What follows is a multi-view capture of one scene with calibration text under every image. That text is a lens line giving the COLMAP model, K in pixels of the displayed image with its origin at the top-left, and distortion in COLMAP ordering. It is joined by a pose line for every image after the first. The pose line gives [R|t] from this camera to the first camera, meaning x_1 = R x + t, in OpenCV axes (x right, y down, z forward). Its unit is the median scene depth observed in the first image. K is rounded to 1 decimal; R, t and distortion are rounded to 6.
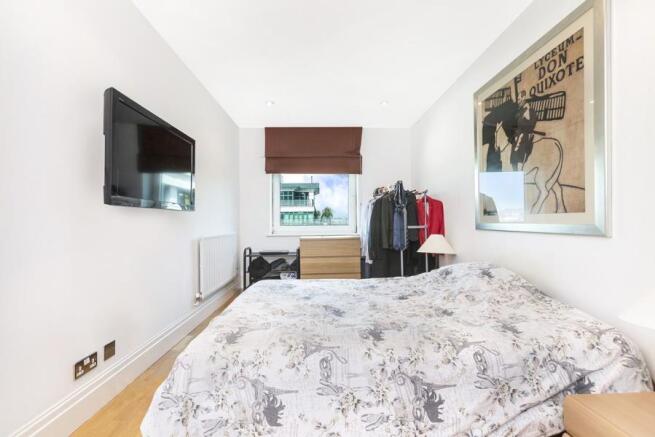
lens RADIAL K [[313.9, 0, 327.5], [0, 313.9, 218.5], [0, 0, 1]] dist [0.015939, 0.000649]
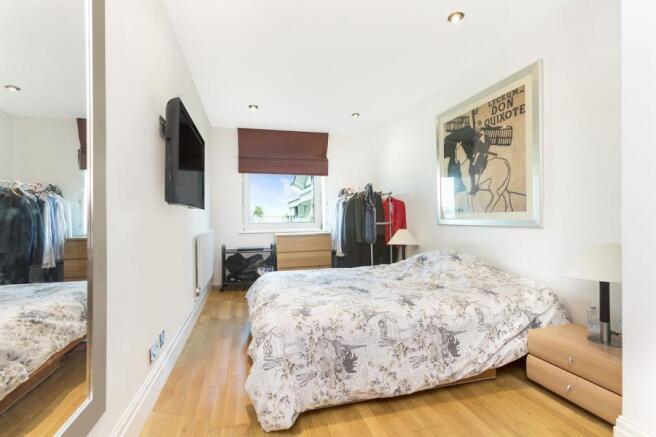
lens RADIAL K [[314.4, 0, 328.0], [0, 314.4, 218.5], [0, 0, 1]] dist [0.015939, 0.000649]
pose [[0.969309, -0.003828, 0.245817, -0.406279], [0.002039, 0.999970, 0.007532, -0.000159], [-0.245838, -0.006799, 0.969287, -0.176845]]
